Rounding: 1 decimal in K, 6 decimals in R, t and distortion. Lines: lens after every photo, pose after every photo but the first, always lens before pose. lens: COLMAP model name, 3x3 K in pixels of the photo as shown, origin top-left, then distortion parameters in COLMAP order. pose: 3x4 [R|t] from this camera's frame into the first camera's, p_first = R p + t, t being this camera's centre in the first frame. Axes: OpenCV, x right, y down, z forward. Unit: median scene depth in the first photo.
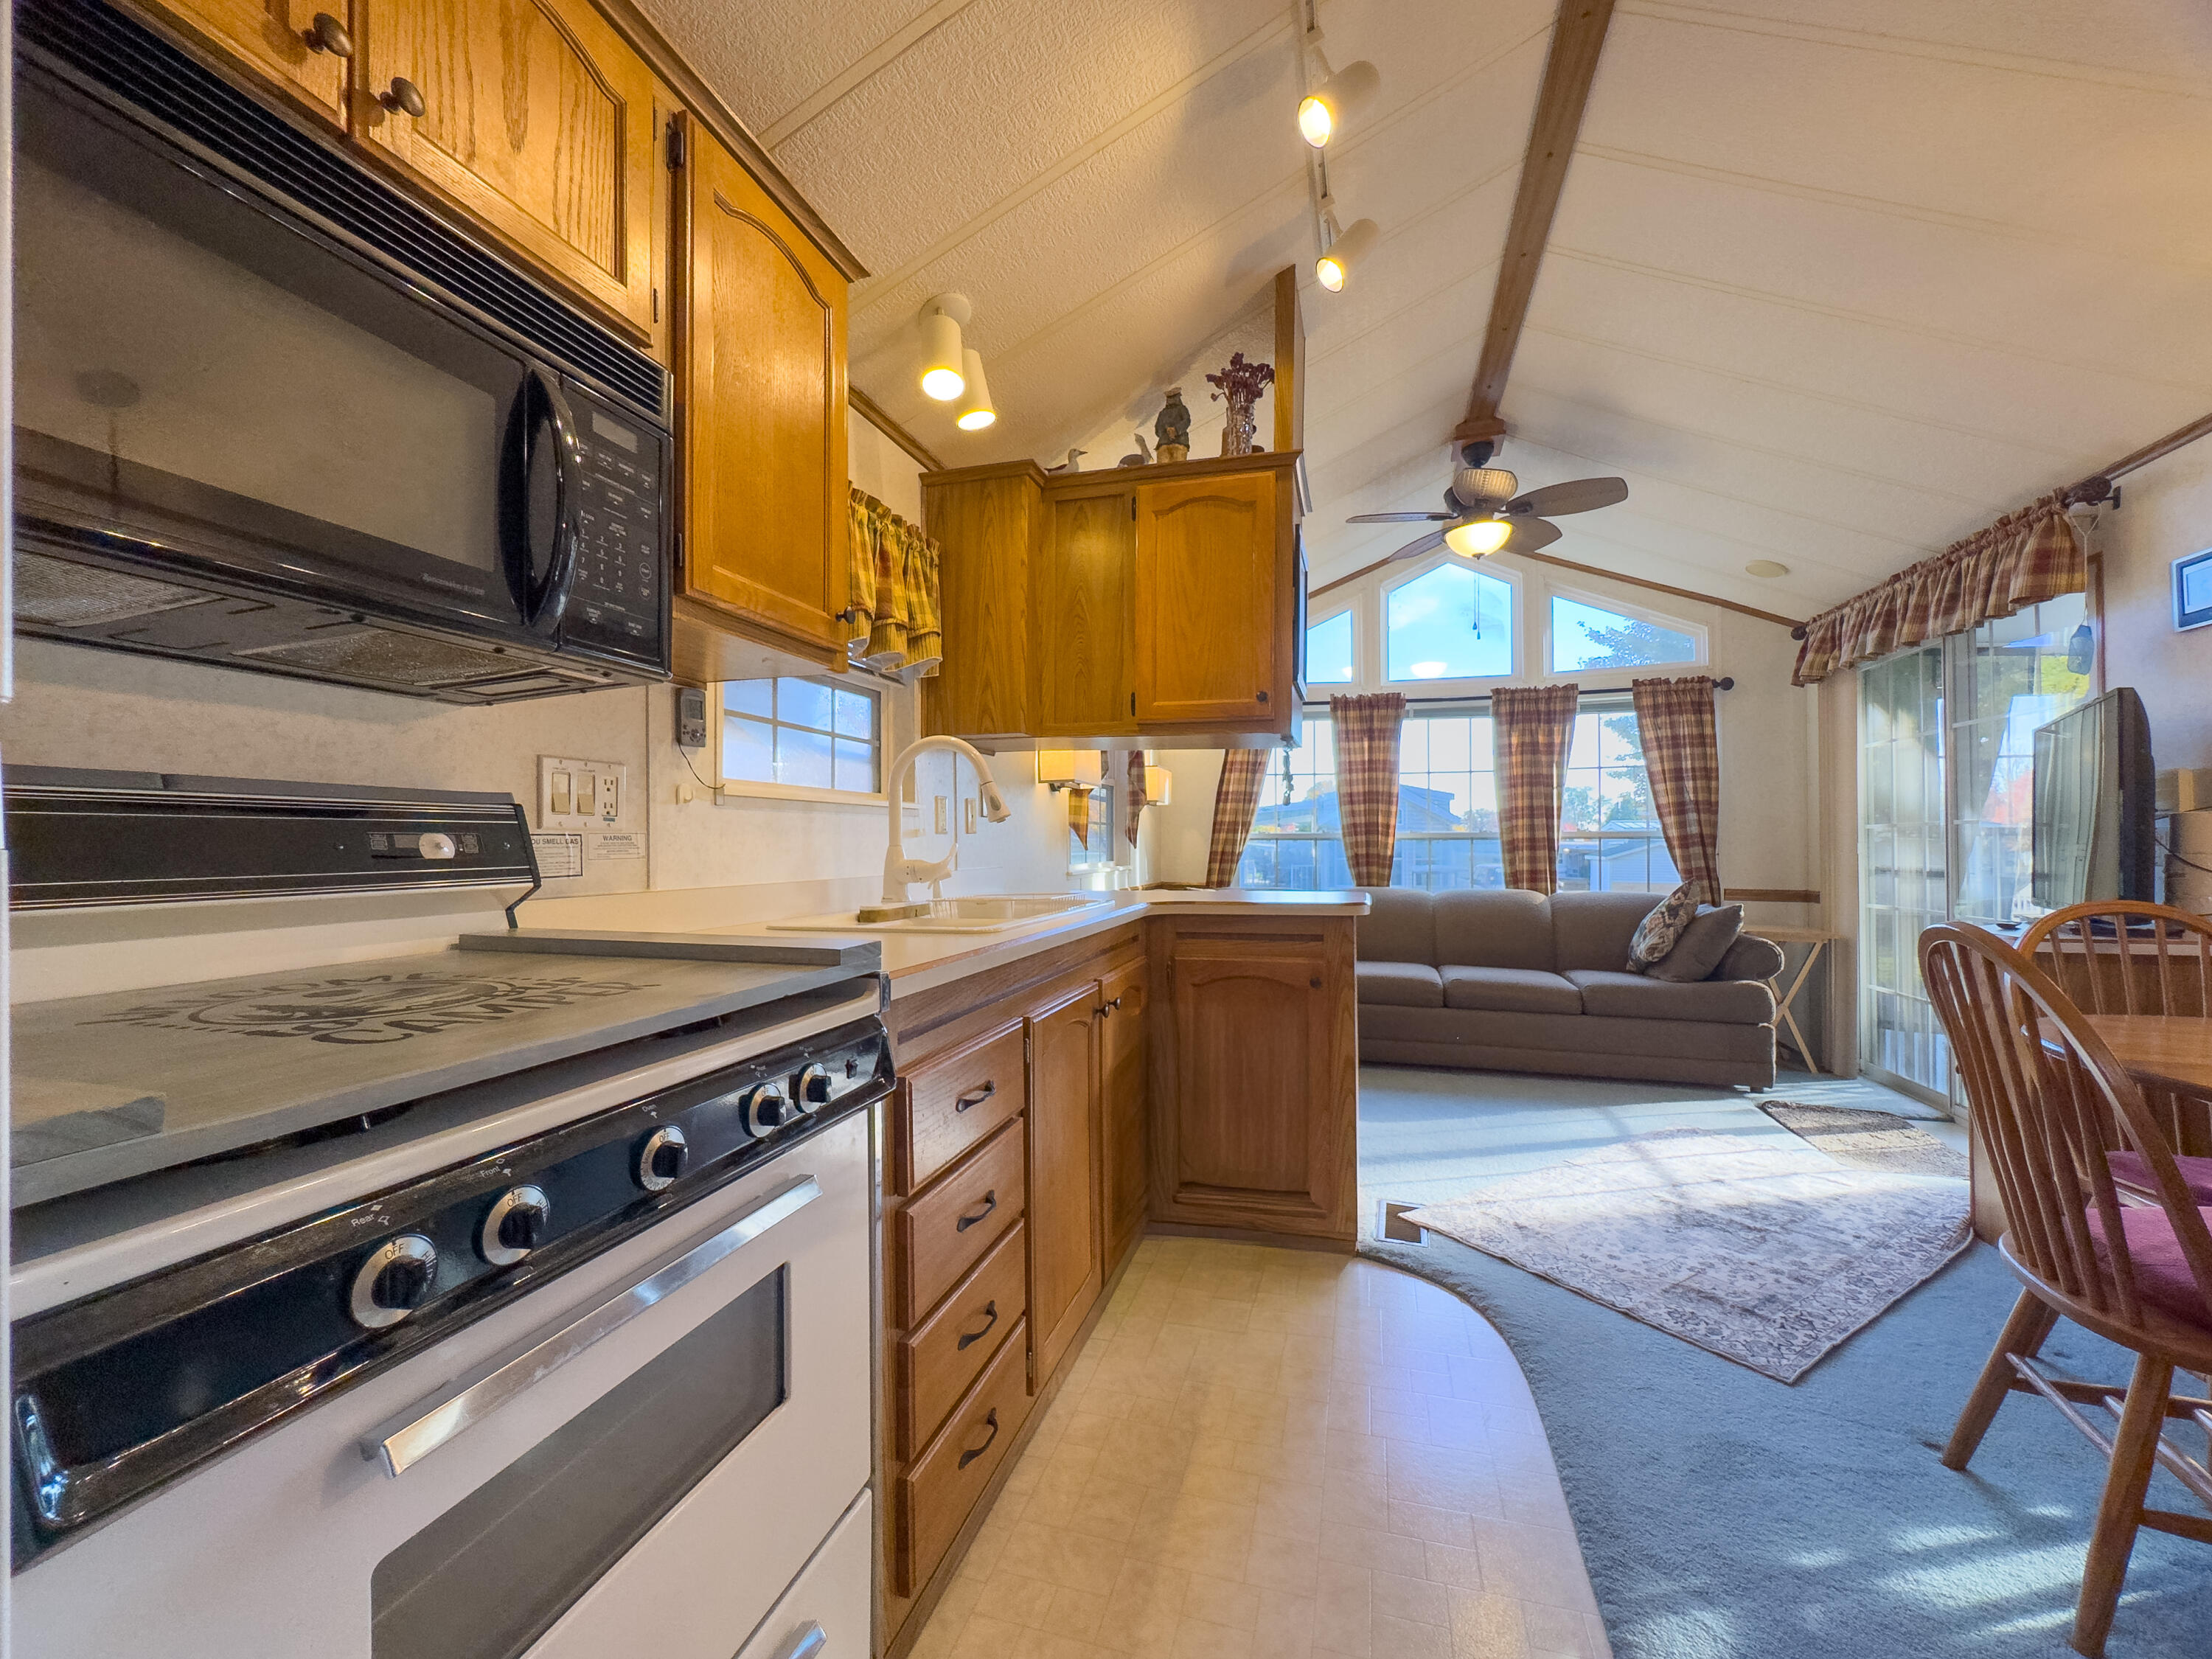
lens RADIAL K [[885.0, 0, 1109.4], [0, 885.0, 837.2], [0, 0, 1]] dist [-0.005960, 0.000647]
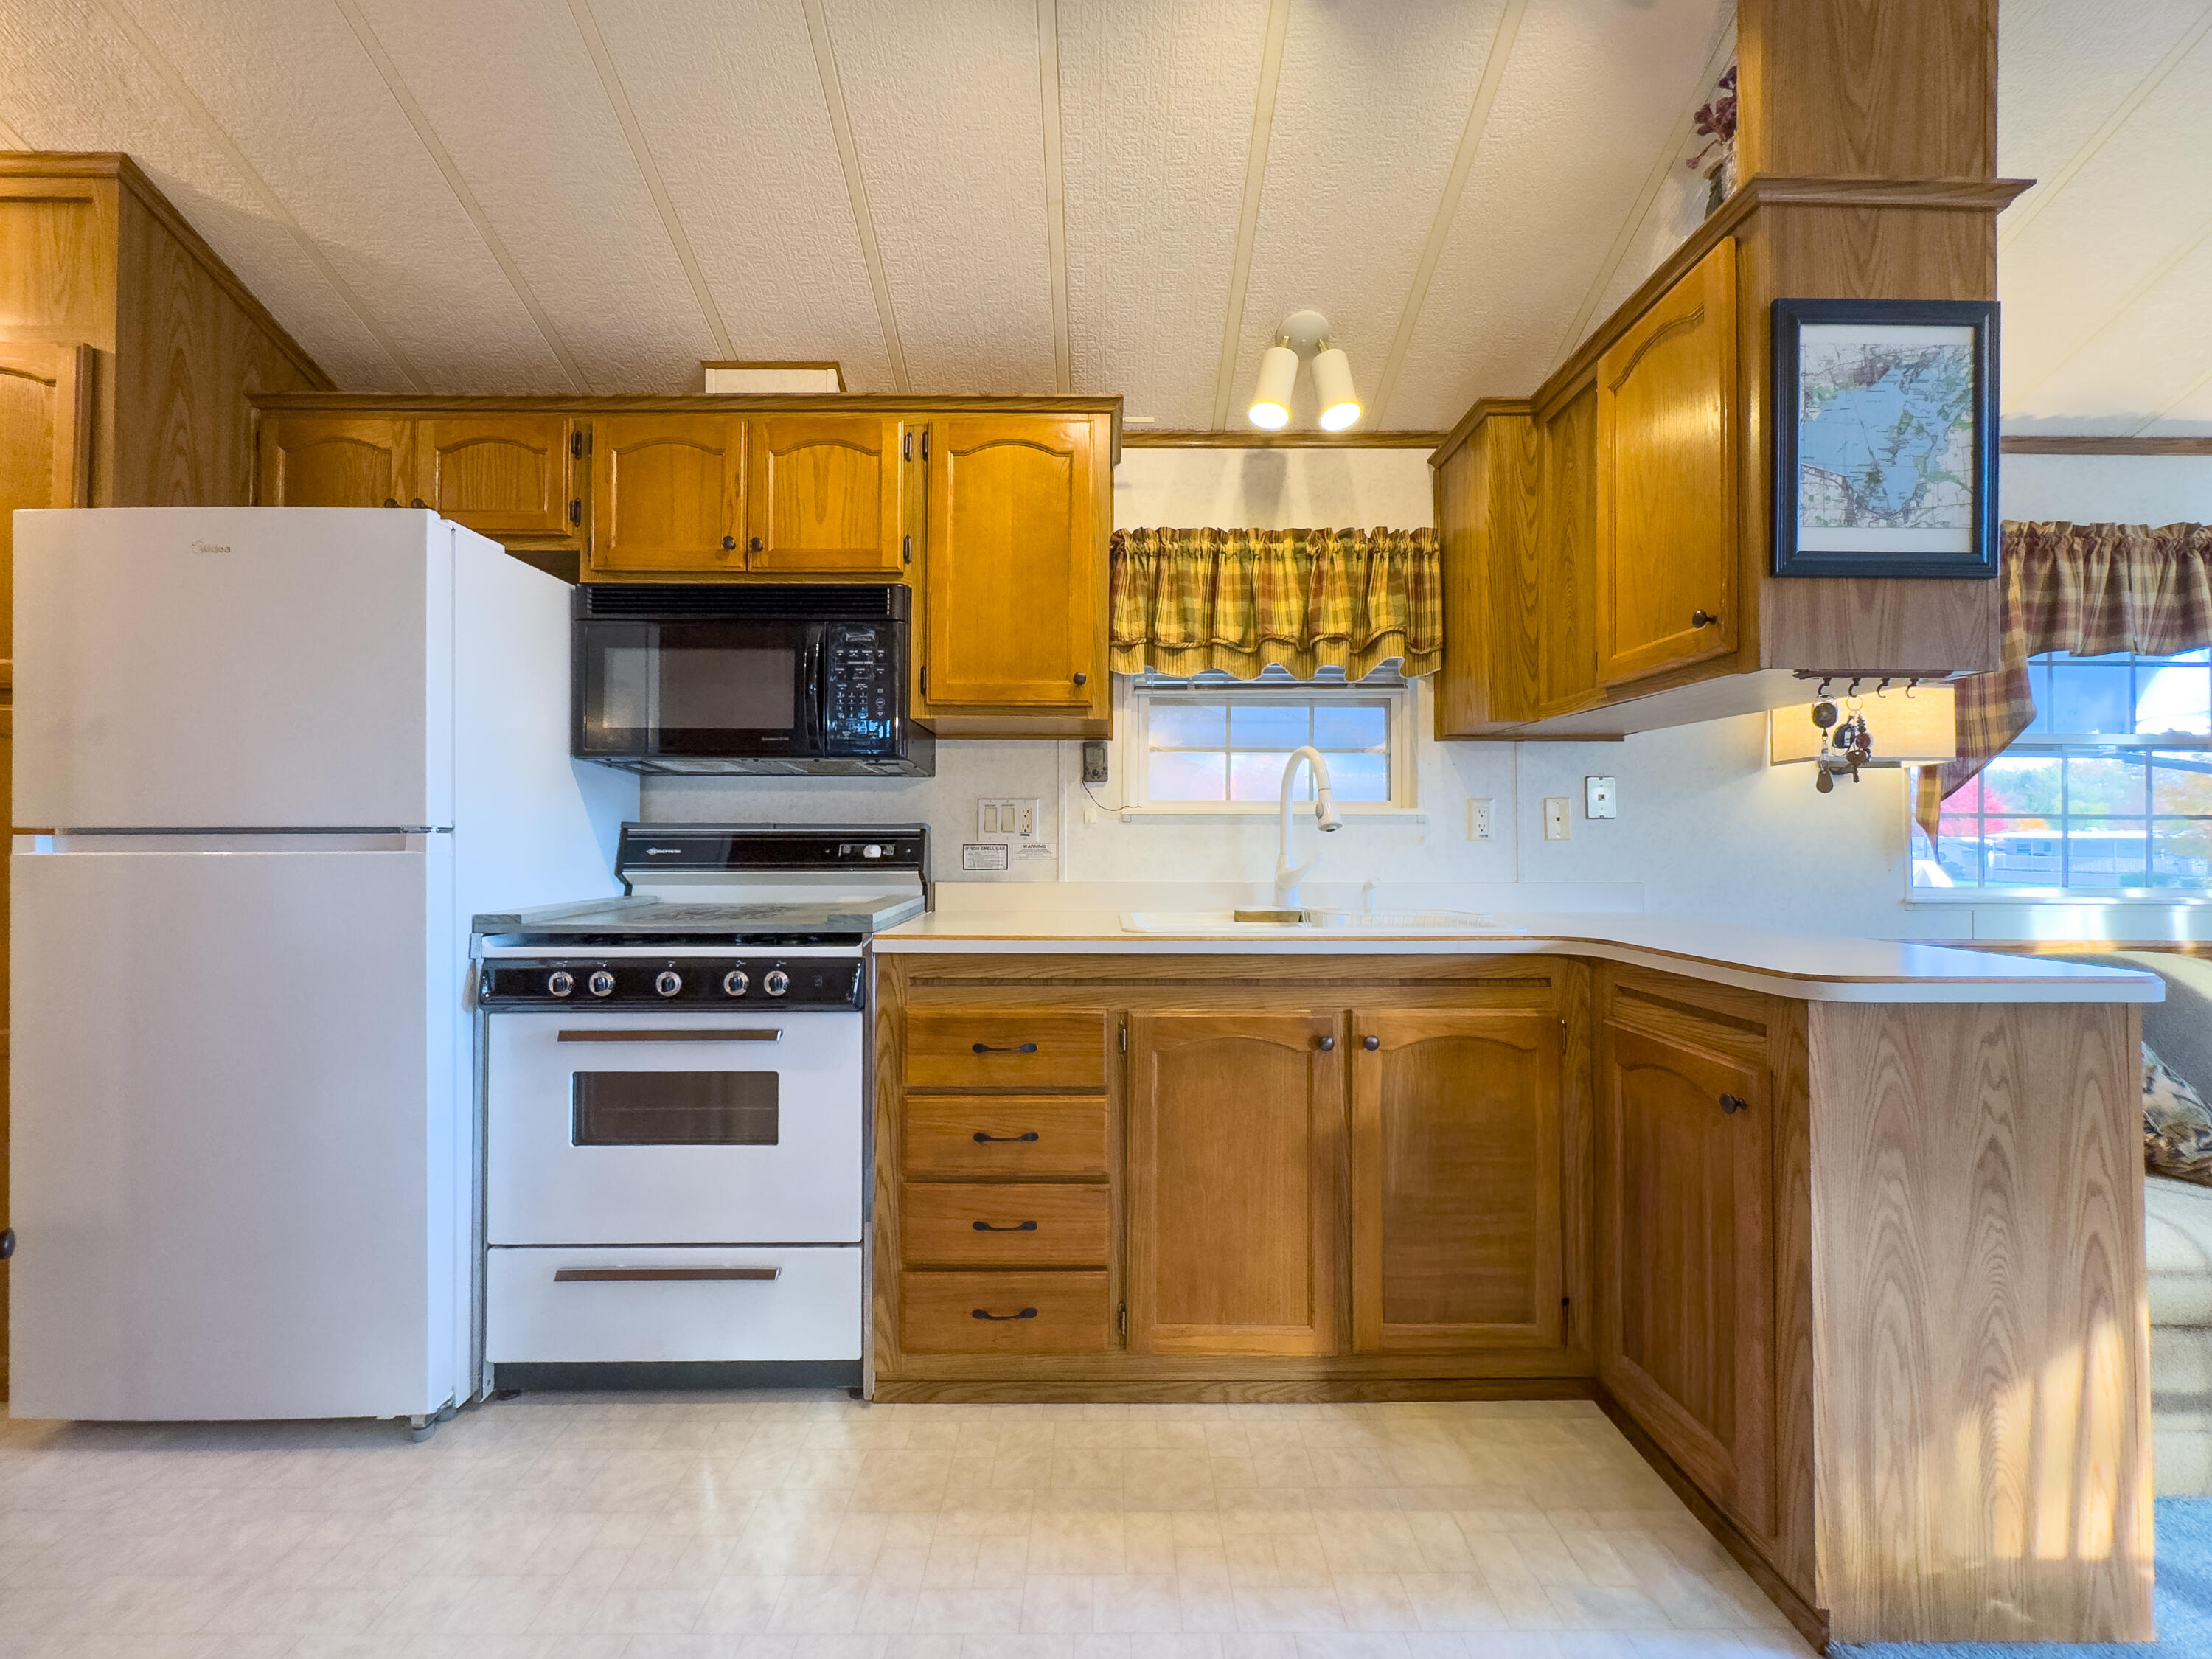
lens RADIAL K [[885.0, 0, 1101.6], [0, 885.0, 830.3], [0, 0, 1]] dist [-0.005960, 0.000647]
pose [[0.290565, -0.008946, -0.956813, 0.923997], [0.003594, 0.999959, -0.008259, -0.013476], [0.956848, -0.001039, 0.290585, 0.618121]]
